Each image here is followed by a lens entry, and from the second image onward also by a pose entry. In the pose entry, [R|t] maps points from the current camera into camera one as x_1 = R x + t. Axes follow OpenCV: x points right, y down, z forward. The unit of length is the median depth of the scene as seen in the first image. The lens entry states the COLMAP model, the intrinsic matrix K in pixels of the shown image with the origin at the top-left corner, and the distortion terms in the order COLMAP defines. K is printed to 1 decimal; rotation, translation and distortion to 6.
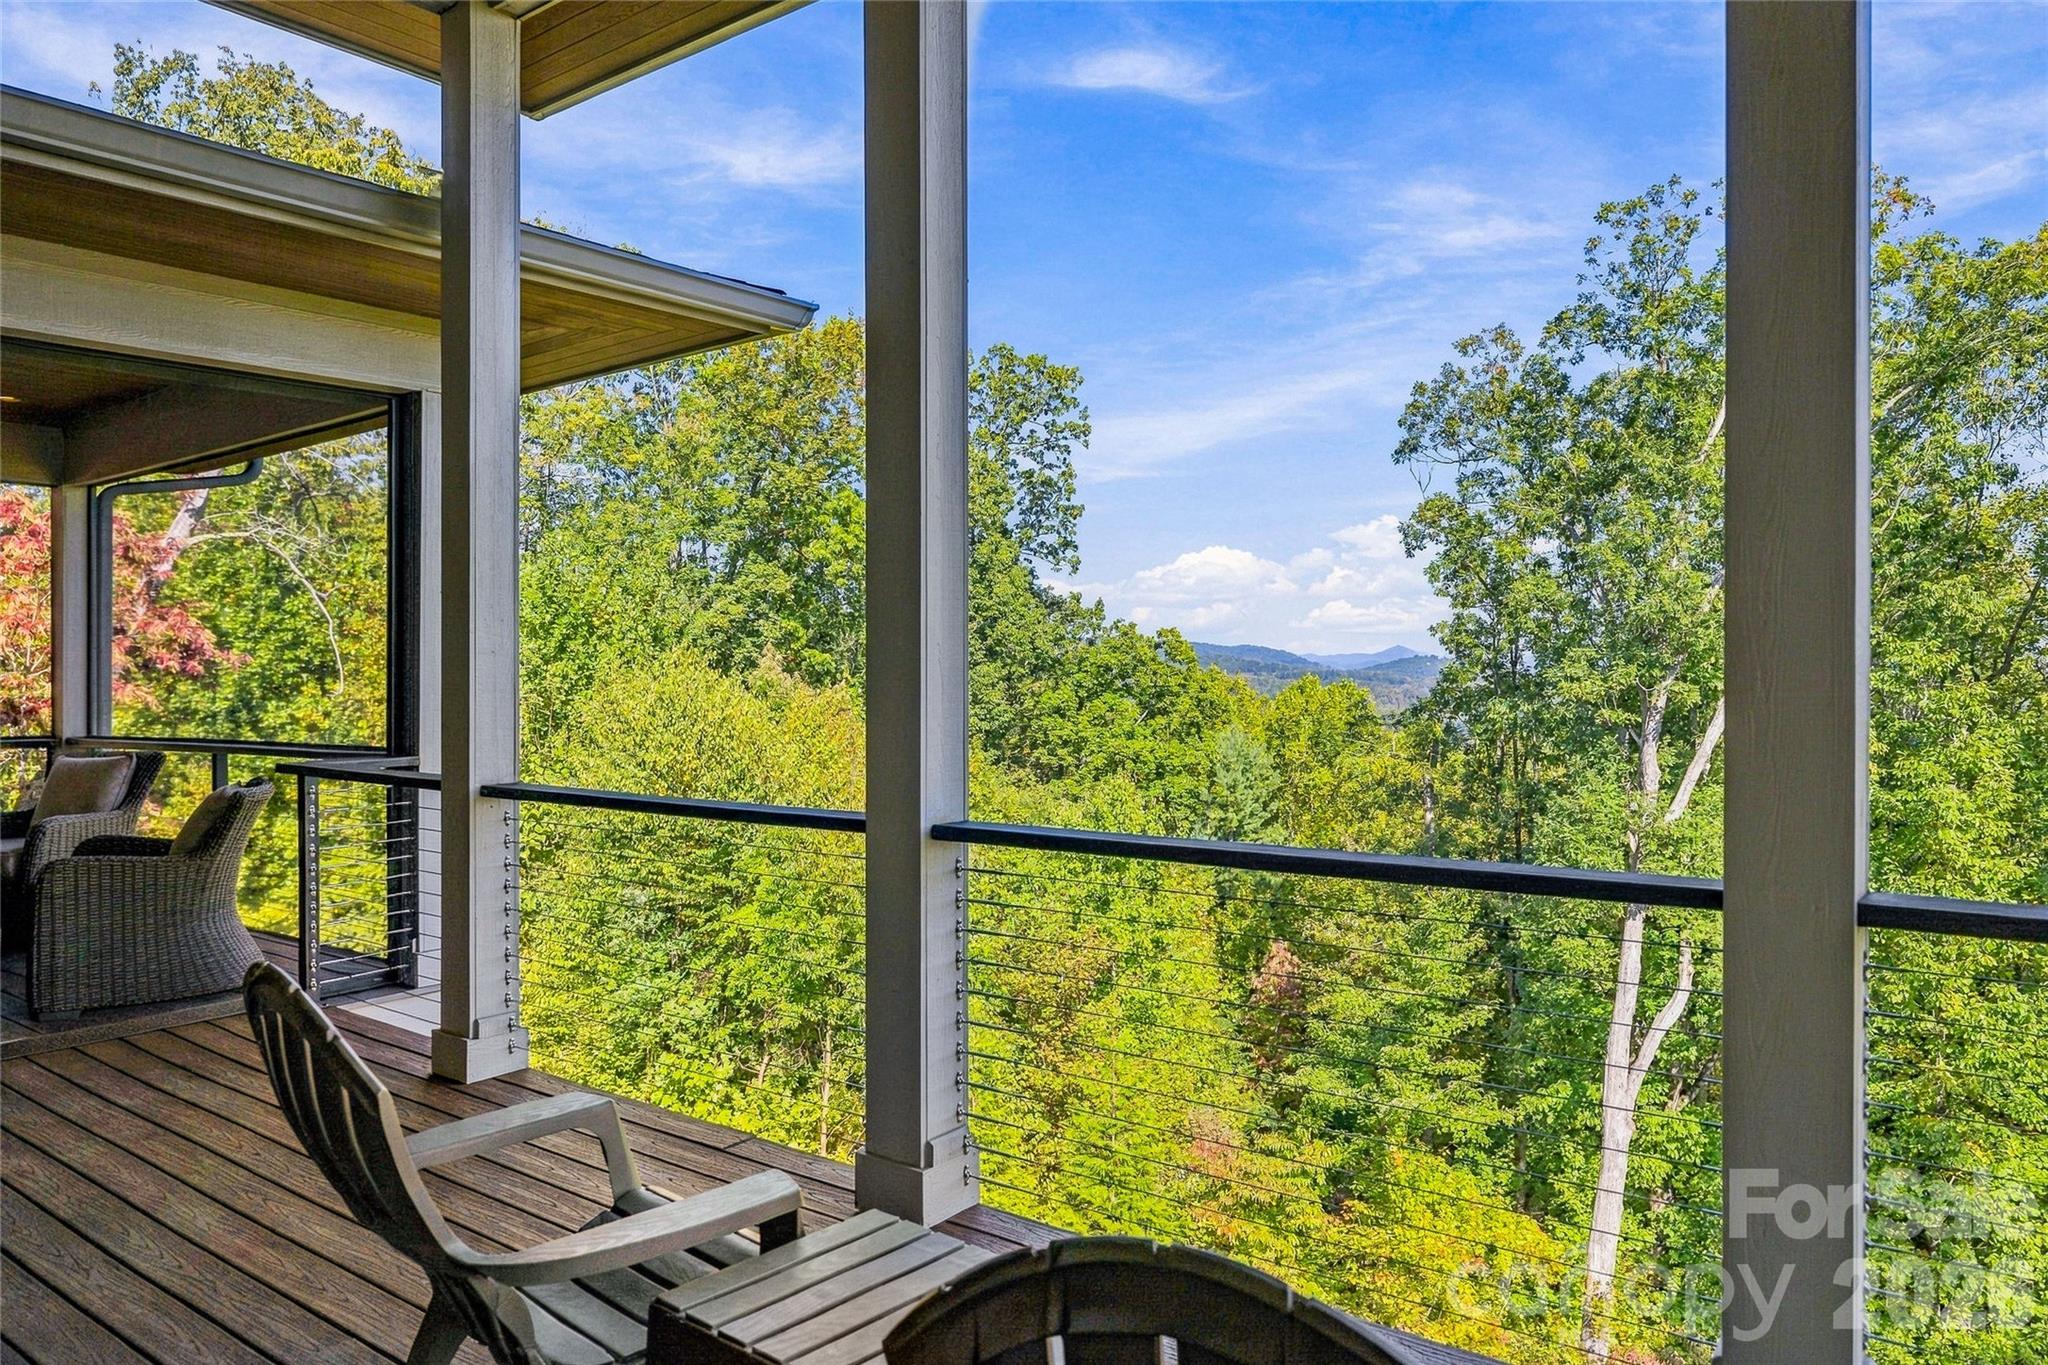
lens RADIAL K [[1446.3, 0, 1023.5], [0, 1446.3, 679.2], [0, 0, 1]] dist [0.004484, 0.001235]
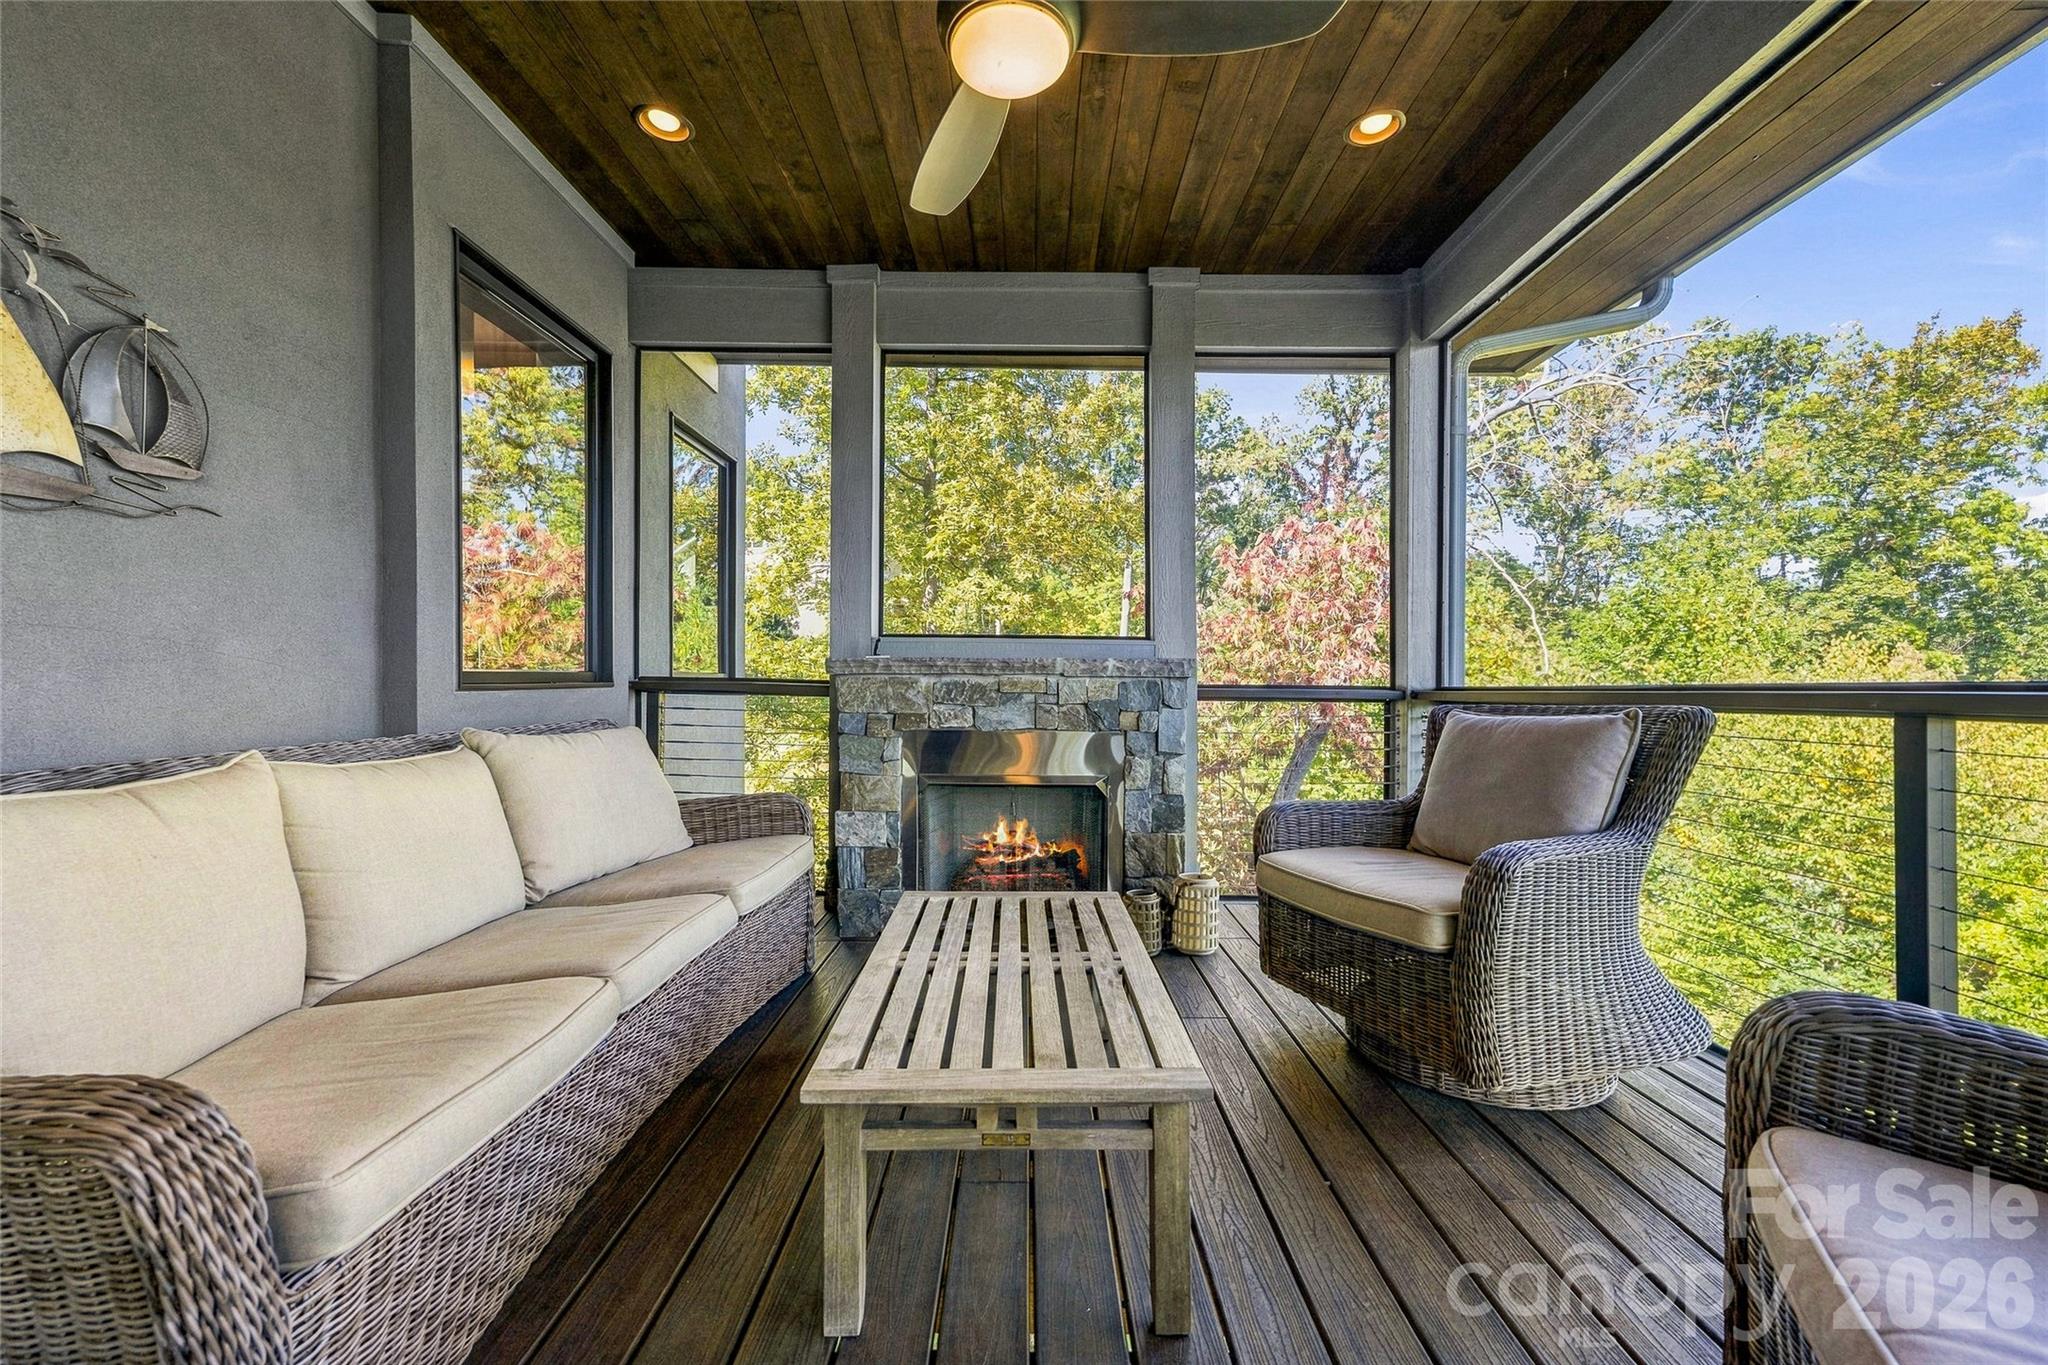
lens RADIAL K [[818.3, 0, 1021.7], [0, 818.3, 682.8], [0, 0, 1]] dist [-0.001383, 0.000020]
pose [[0.633708, 0.009828, -0.773510, -0.113489], [-0.013276, 0.999910, 0.001828, 0.009457], [0.773458, 0.009111, 0.633782, 0.143406]]
